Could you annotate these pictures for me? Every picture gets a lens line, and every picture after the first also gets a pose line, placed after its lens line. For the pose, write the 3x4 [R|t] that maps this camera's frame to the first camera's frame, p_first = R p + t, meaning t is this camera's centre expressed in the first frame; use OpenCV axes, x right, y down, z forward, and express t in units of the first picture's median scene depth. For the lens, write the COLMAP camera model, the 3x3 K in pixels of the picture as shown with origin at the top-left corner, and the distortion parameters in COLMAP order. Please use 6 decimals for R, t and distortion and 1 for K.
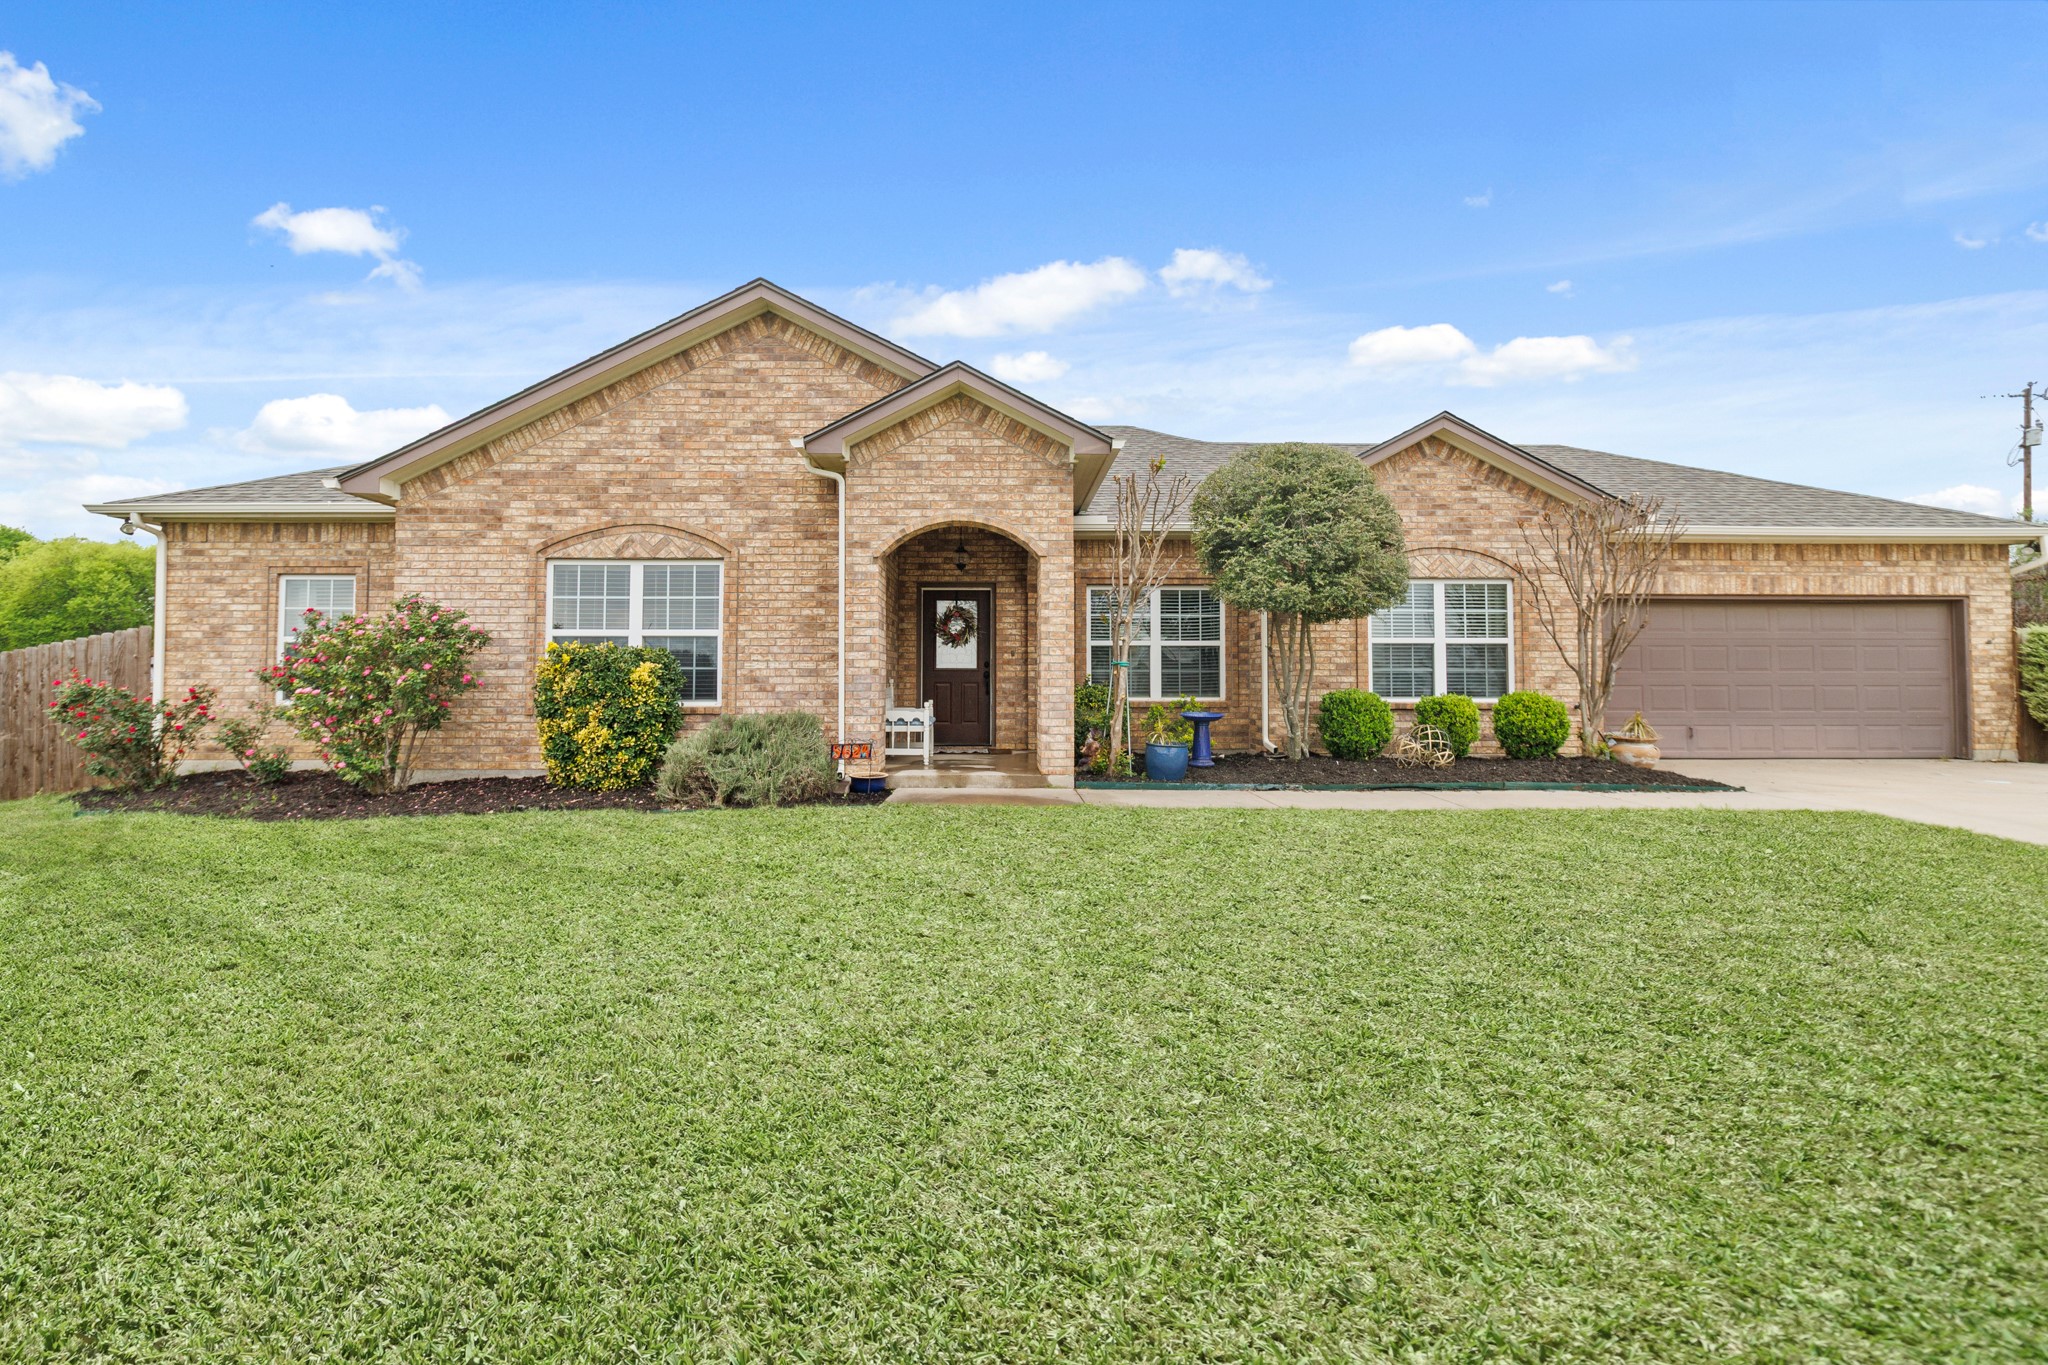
lens RADIAL K [[952.2, 0, 1029.8], [0, 952.2, 674.0], [0, 0, 1]] dist [-0.014580, 0.000091]
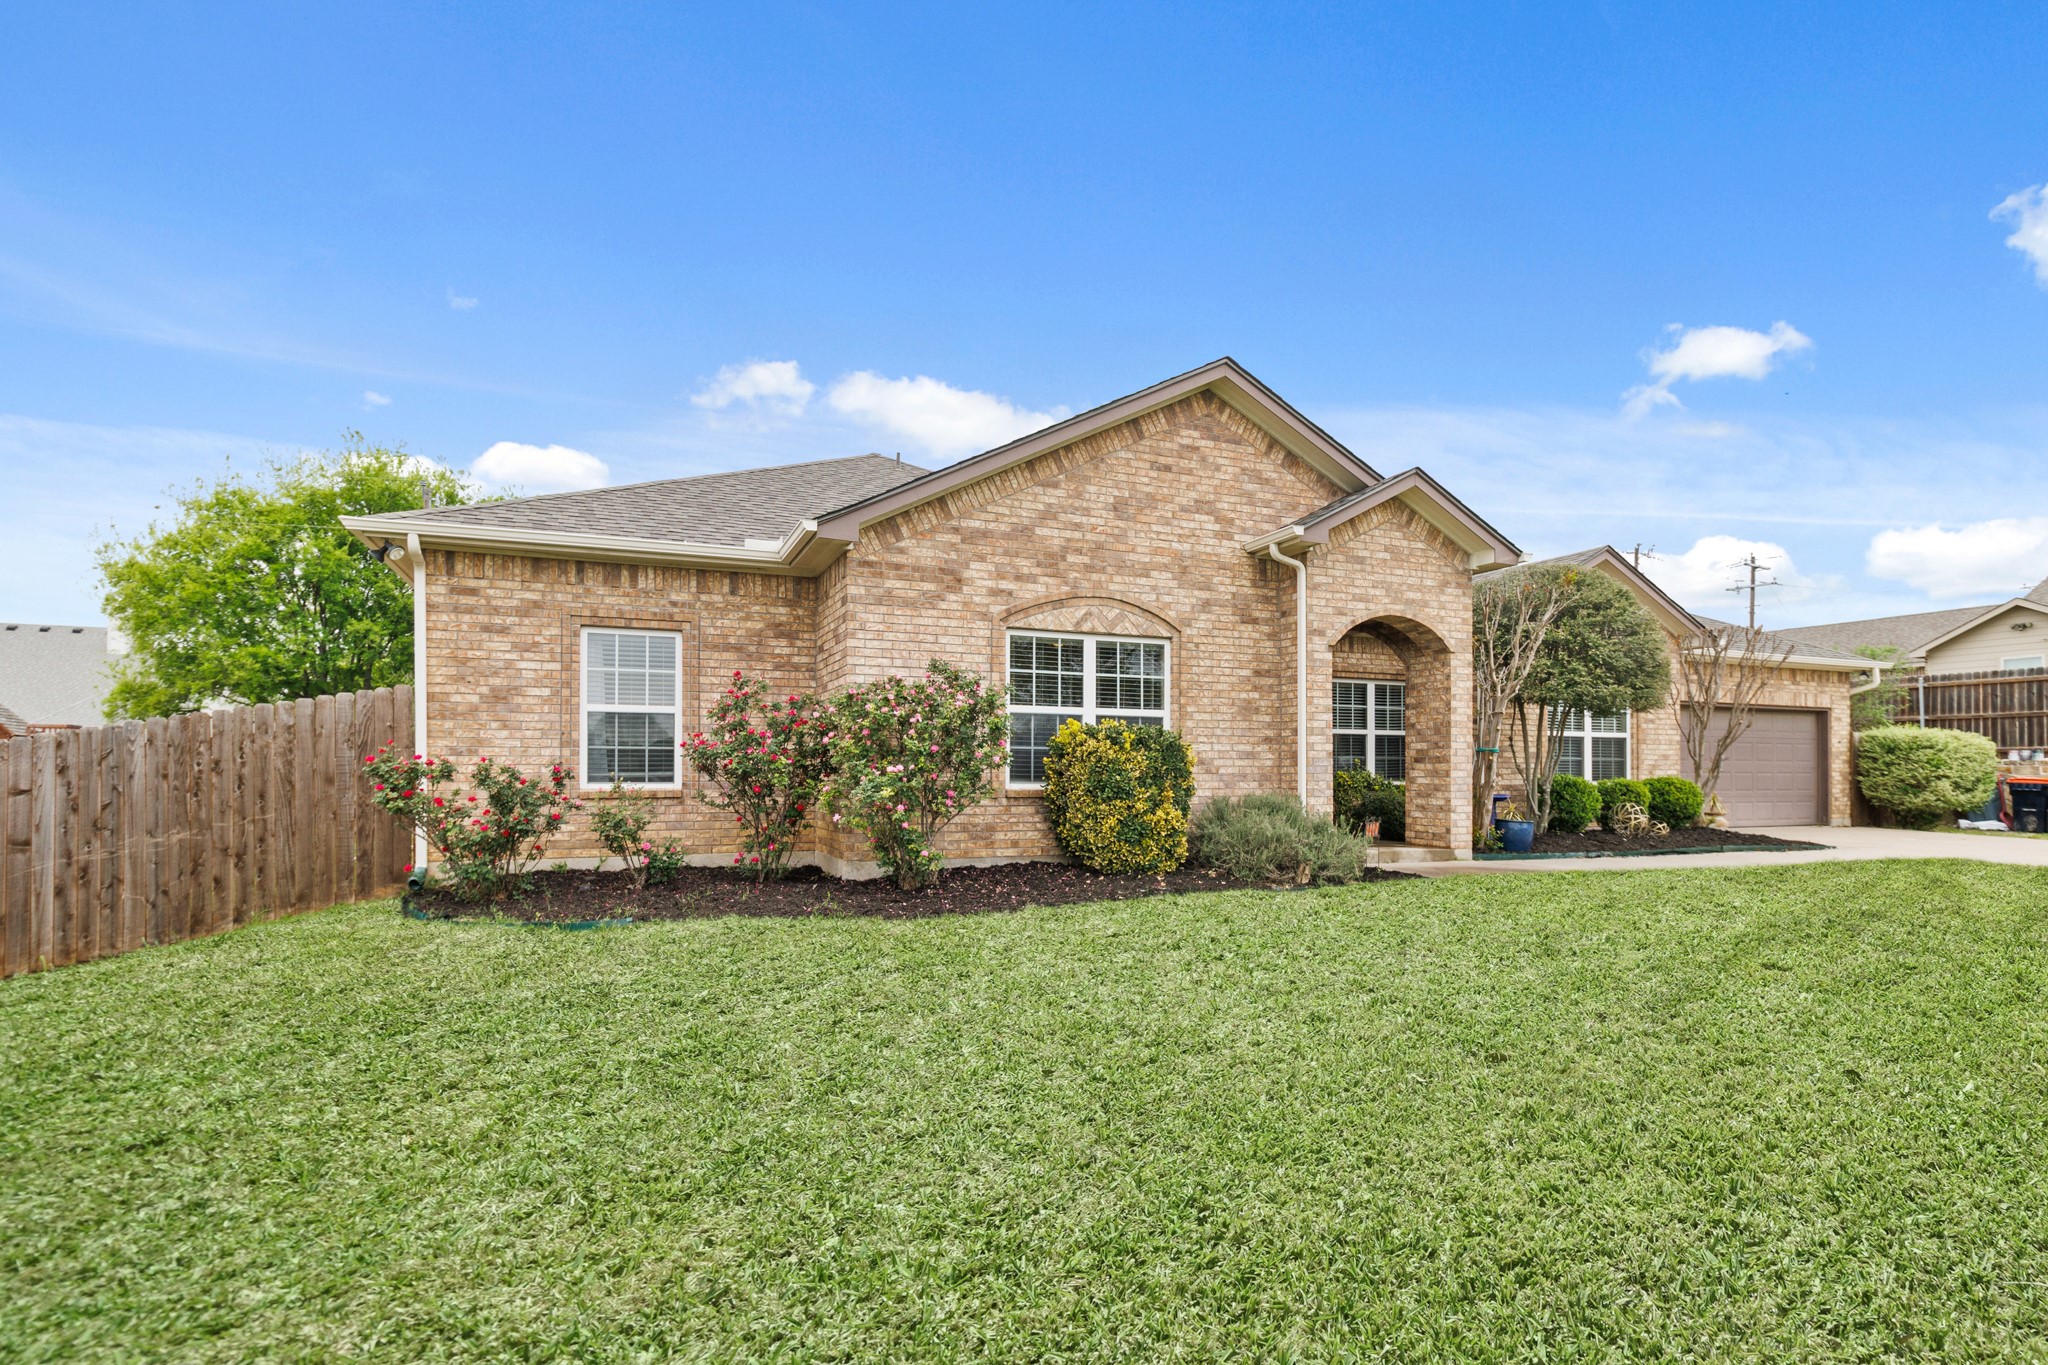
lens RADIAL K [[977.7, 0, 1024.4], [0, 977.7, 791.7], [0, 0, 1]] dist [-0.020985, 0.000239]
pose [[0.936301, -0.003627, 0.351180, -0.819382], [-0.007588, 0.999504, 0.030554, 0.007521], [-0.351117, -0.031273, 0.935809, 0.104839]]
